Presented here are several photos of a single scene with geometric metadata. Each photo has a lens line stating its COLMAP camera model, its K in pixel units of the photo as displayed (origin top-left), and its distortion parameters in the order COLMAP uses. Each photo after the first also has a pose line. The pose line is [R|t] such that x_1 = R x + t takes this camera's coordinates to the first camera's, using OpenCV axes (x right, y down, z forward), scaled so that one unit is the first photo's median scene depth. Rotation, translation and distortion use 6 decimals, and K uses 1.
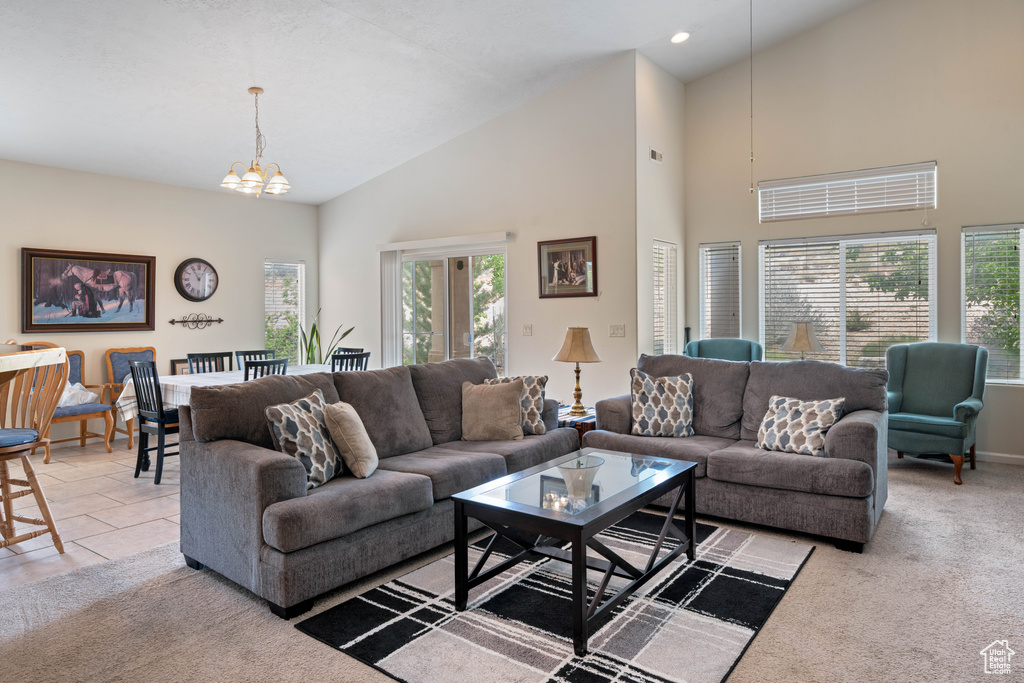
lens RADIAL K [[638.5, 0, 511.5], [0, 638.5, 313.1], [0, 0, 1]] dist [-0.000686, 0.000066]
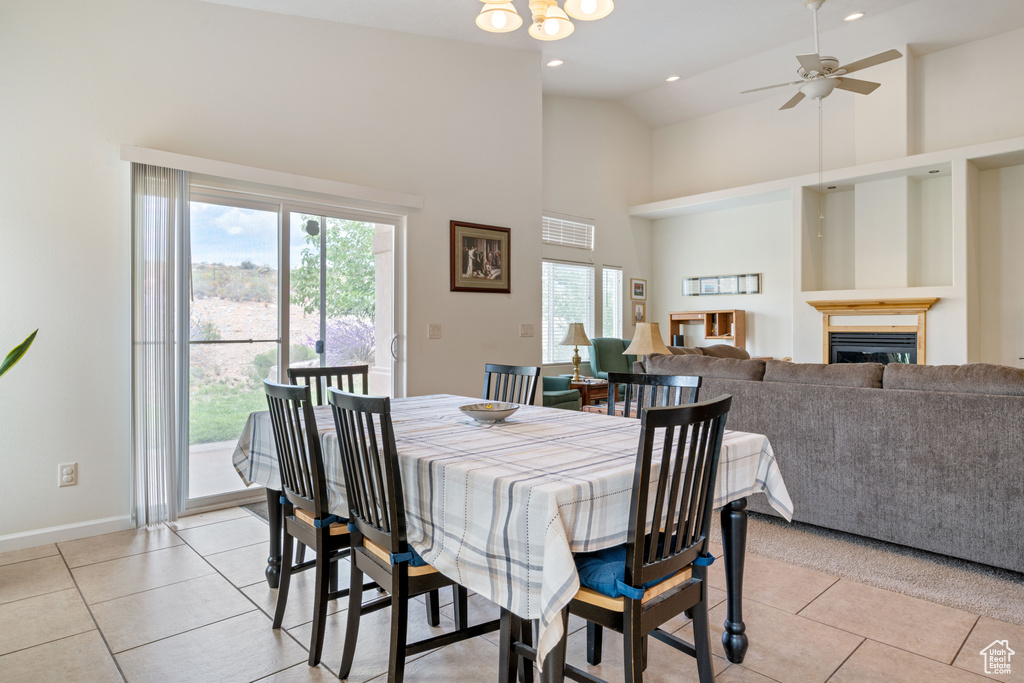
lens RADIAL K [[602.5, 0, 513.0], [0, 602.5, 330.5], [0, 0, 1]] dist [-0.001172, -0.002927]
pose [[0.183863, 0.003414, 0.982946, -0.711955], [0.002635, 0.999989, -0.003966, 0.030414], [-0.982948, 0.003319, 0.183852, 0.820425]]
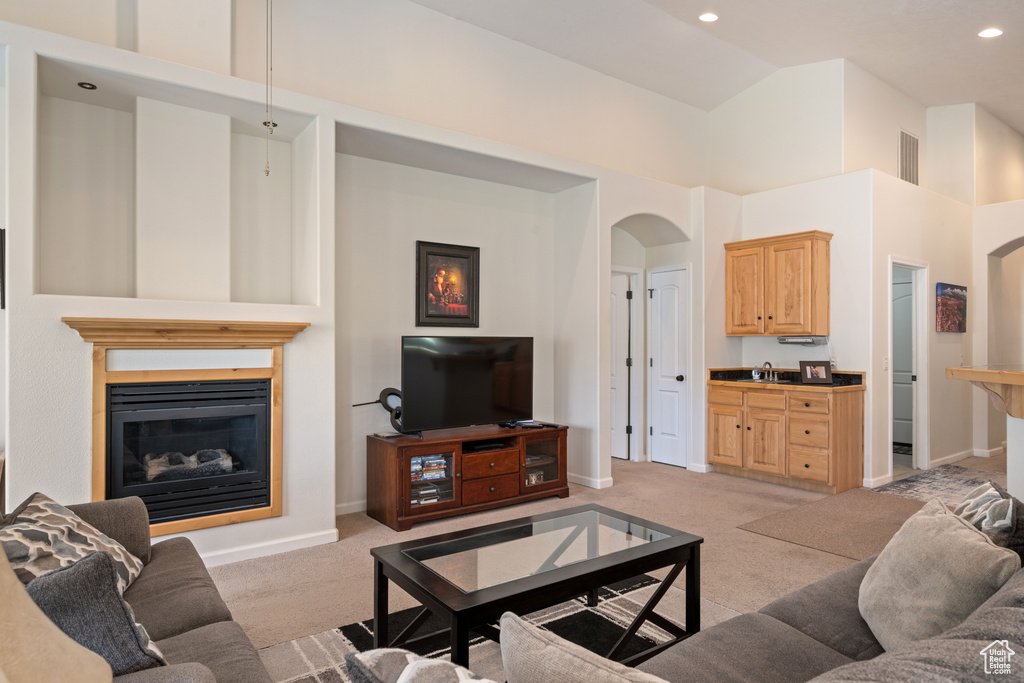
lens RADIAL K [[602.5, 0, 512.7], [0, 602.5, 343.0], [0, 0, 1]] dist [-0.001172, -0.002927]
pose [[-0.955794, 0.007383, 0.293944, -0.038281], [0.007701, 0.999970, -0.000077, -0.001166], [-0.293936, 0.002190, -0.955823, 0.850047]]
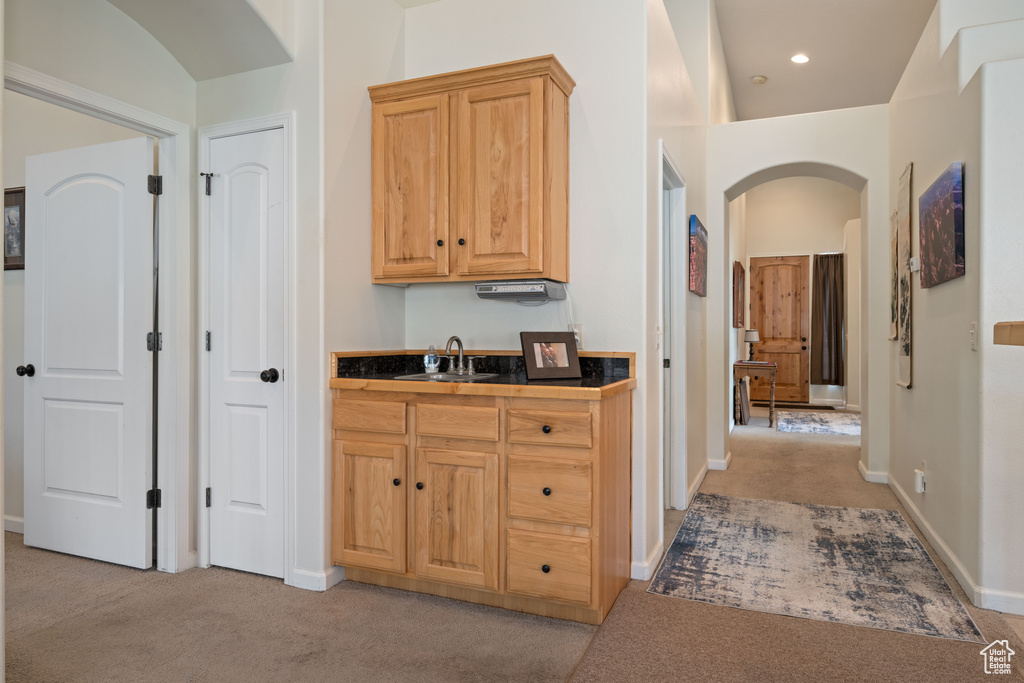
lens RADIAL K [[638.5, 0, 511.2], [0, 638.5, 335.7], [0, 0, 1]] dist [-0.000686, 0.000066]
pose [[-0.972332, 0.006840, -0.233504, -0.071181], [0.005242, 0.999958, 0.007462, 0.027549], [0.233545, 0.006031, -0.972327, 0.307336]]
